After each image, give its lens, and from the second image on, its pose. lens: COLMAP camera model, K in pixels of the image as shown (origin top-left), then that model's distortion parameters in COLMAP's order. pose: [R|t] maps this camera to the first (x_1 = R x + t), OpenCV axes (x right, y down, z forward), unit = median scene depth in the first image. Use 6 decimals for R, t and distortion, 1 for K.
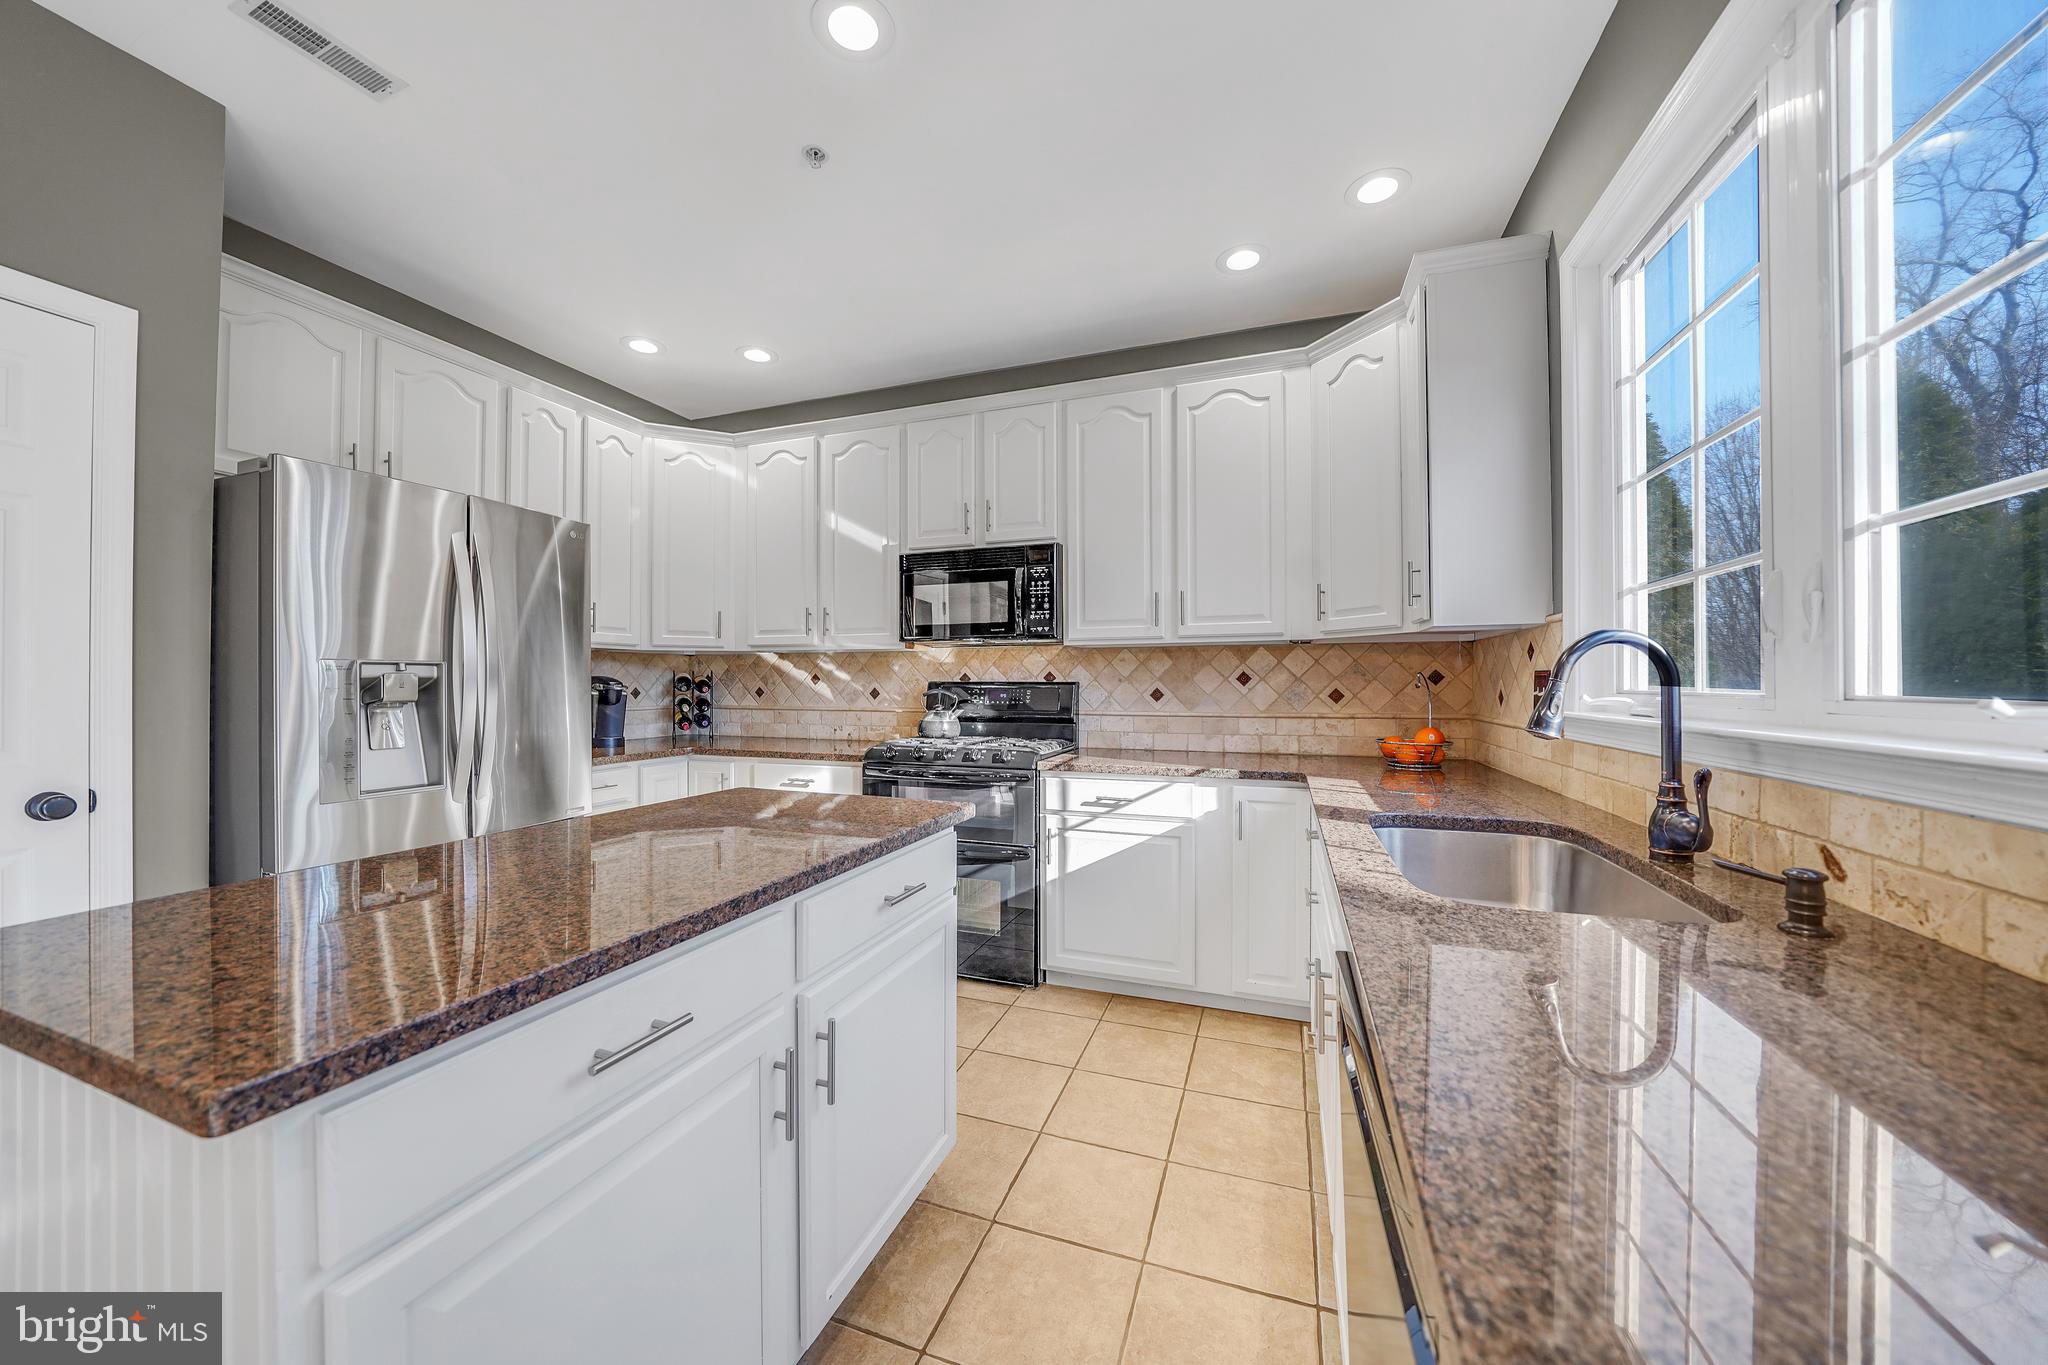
lens RADIAL K [[711.3, 0, 1018.7], [0, 711.3, 684.3], [0, 0, 1]] dist [-0.025560, 0.001931]
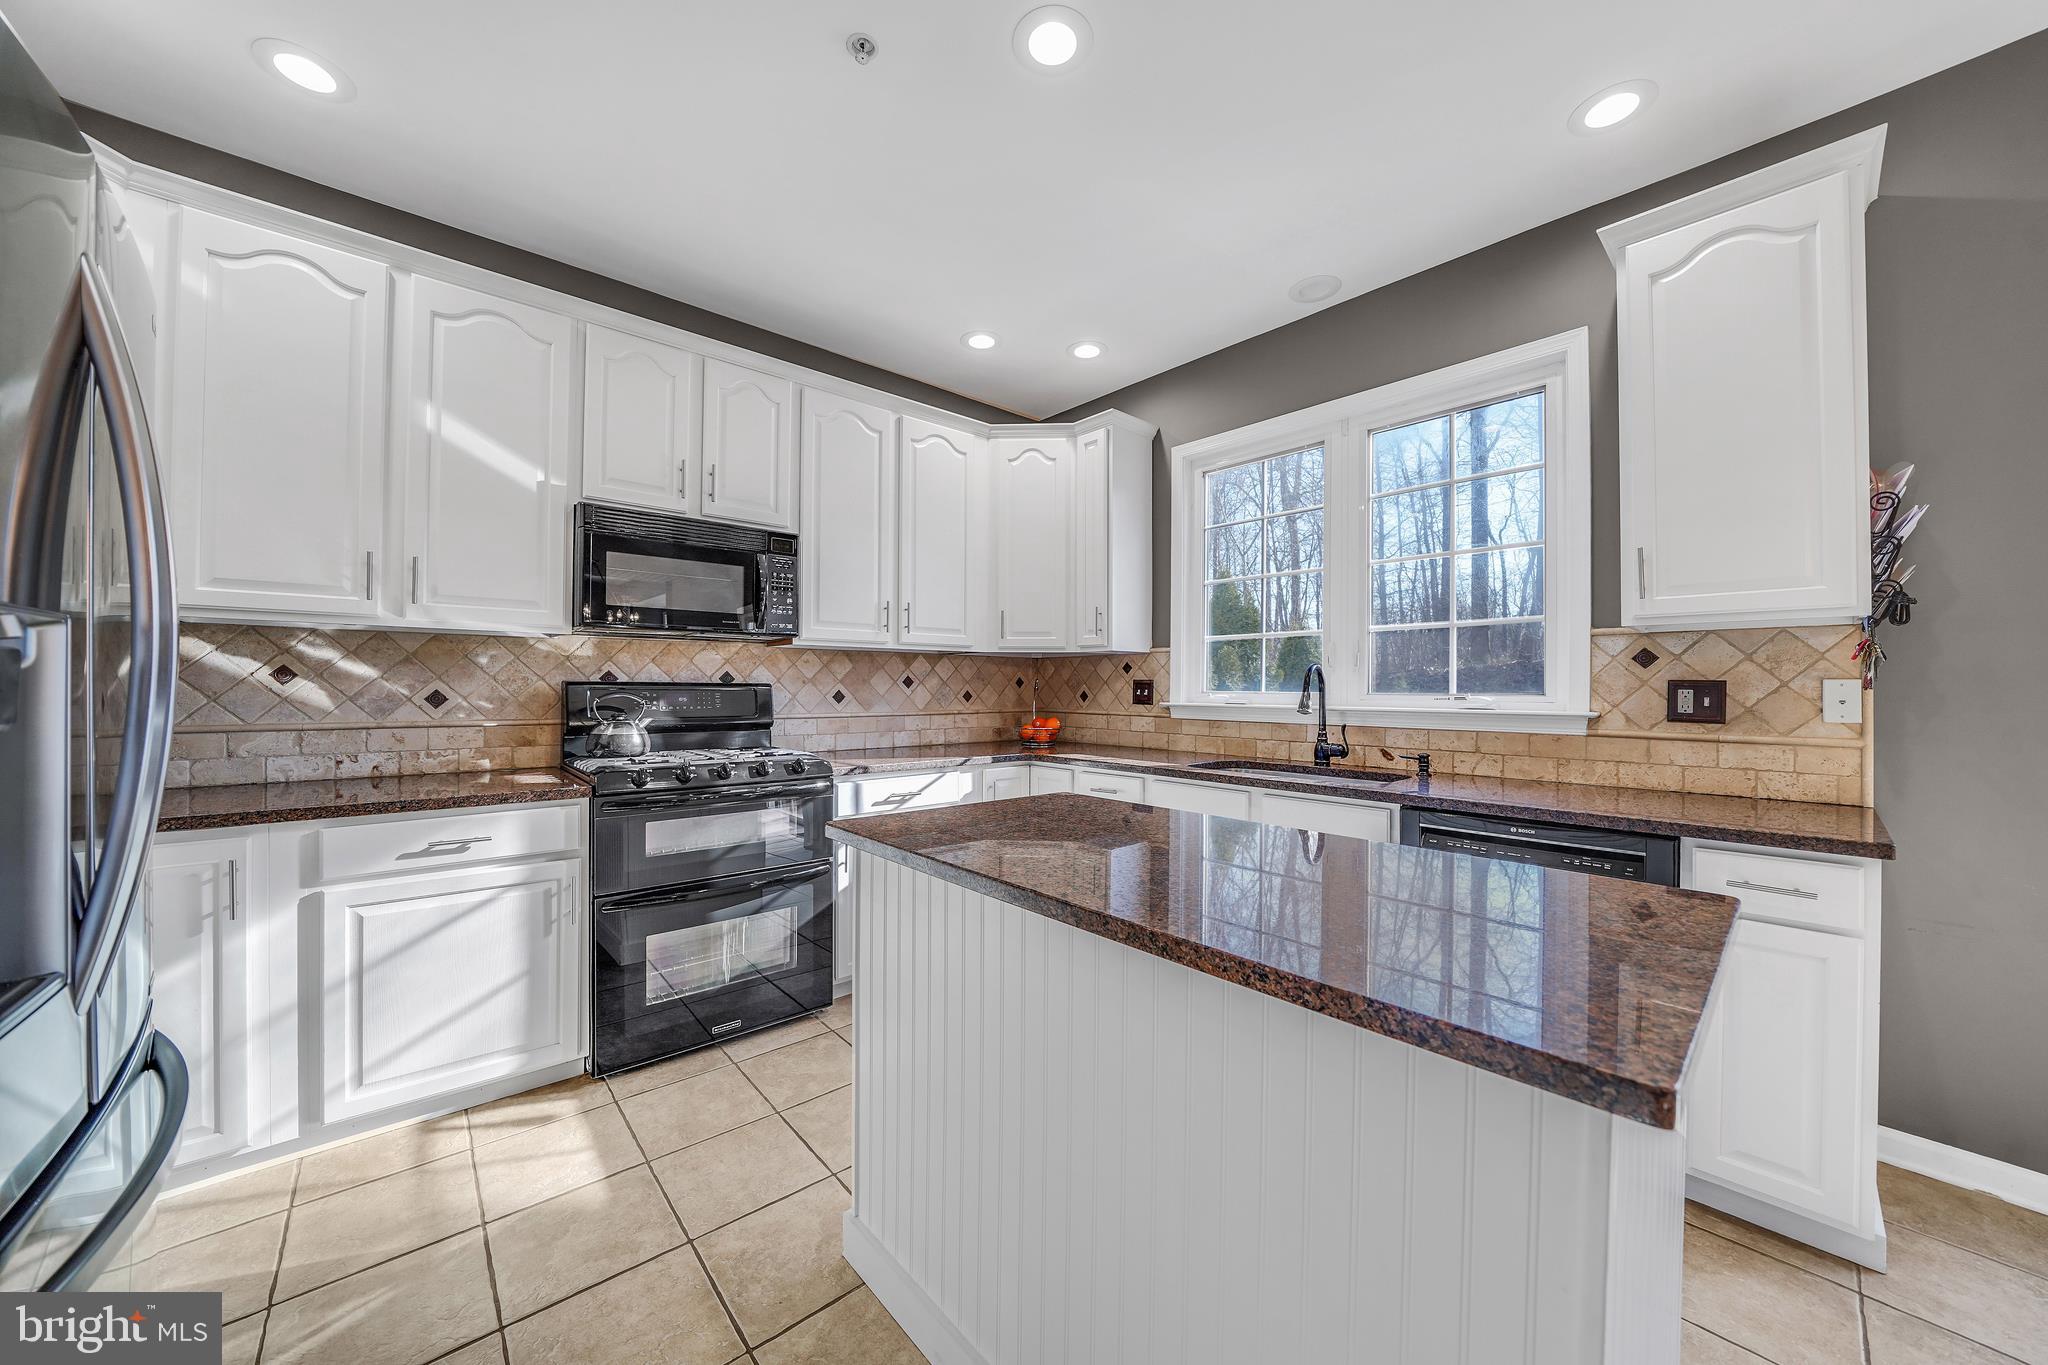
lens RADIAL K [[711.3, 0, 1018.7], [0, 711.3, 684.3], [0, 0, 1]] dist [-0.025560, 0.001931]
pose [[0.475408, 0.006735, 0.879739, -0.652372], [-0.004495, 0.999976, -0.005226, 0.001029], [-0.879754, -0.001470, 0.475427, 0.315258]]
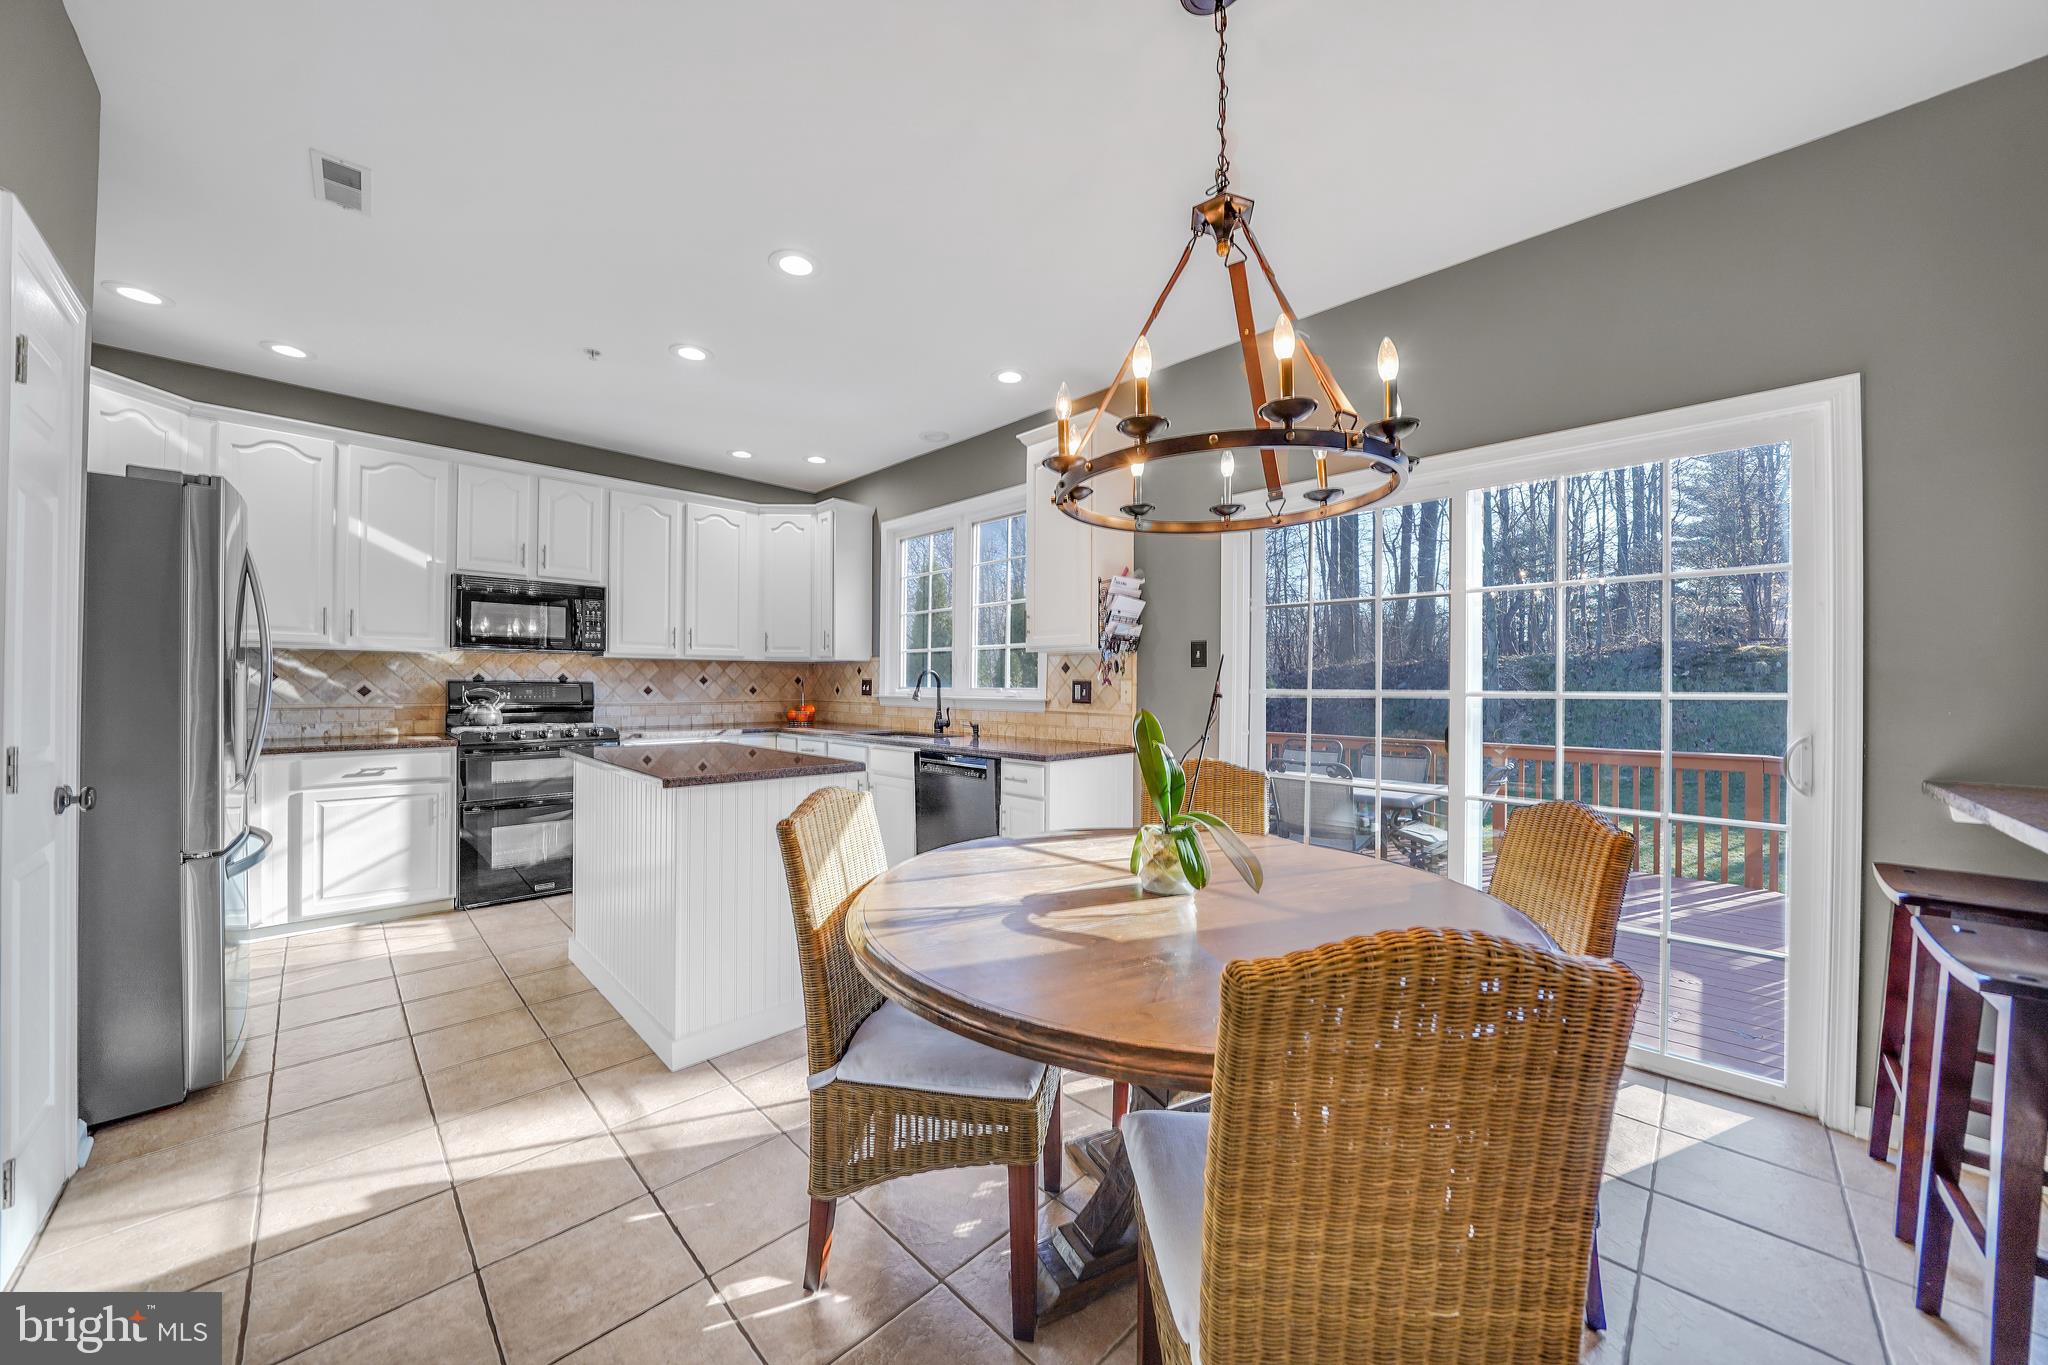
lens RADIAL K [[710.2, 0, 1024.0], [0, 710.2, 682.5], [0, 0, 1]] dist [-0.026591, 0.000376]
pose [[0.411787, 0.005189, 0.911265, -0.945668], [-0.004853, 0.999982, -0.003501, -0.001158], [-0.911267, -0.002980, 0.411805, -0.394526]]
